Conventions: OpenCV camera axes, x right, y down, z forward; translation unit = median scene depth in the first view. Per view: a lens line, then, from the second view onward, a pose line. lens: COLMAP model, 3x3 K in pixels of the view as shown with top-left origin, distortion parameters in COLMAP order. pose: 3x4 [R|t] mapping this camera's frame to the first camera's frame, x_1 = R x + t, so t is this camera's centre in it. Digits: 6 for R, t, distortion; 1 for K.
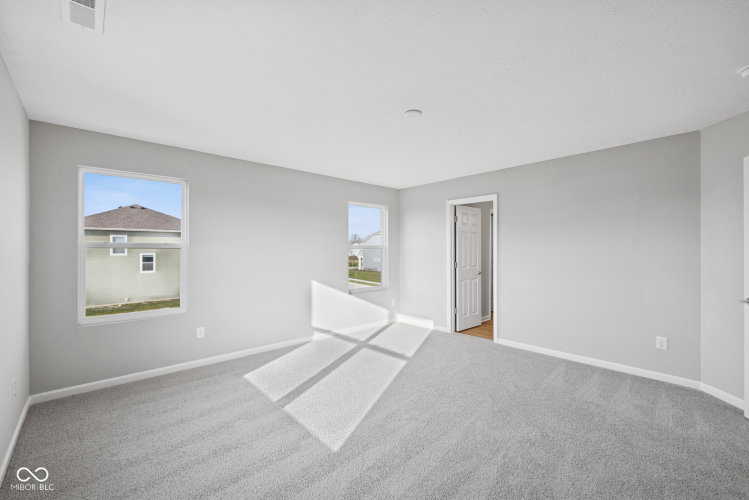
lens RADIAL K [[314.4, 0, 374.5], [0, 314.4, 250.0], [0, 0, 1]] dist [-0.001819, -0.000172]
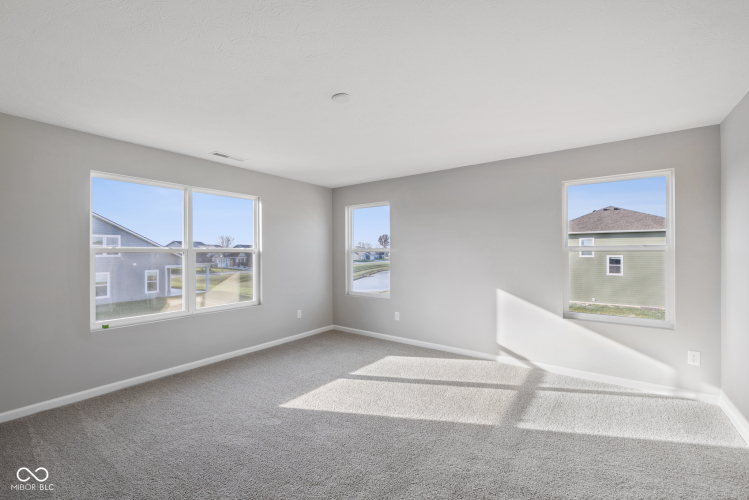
lens RADIAL K [[316.6, 0, 373.5], [0, 316.6, 254.0], [0, 0, 1]] dist [0.001698, 0.000169]
pose [[0.190557, 0.006558, -0.981654, 0.099433], [0.000031, 0.999978, 0.006687, -0.000562], [0.981676, -0.001305, 0.190552, 0.090088]]
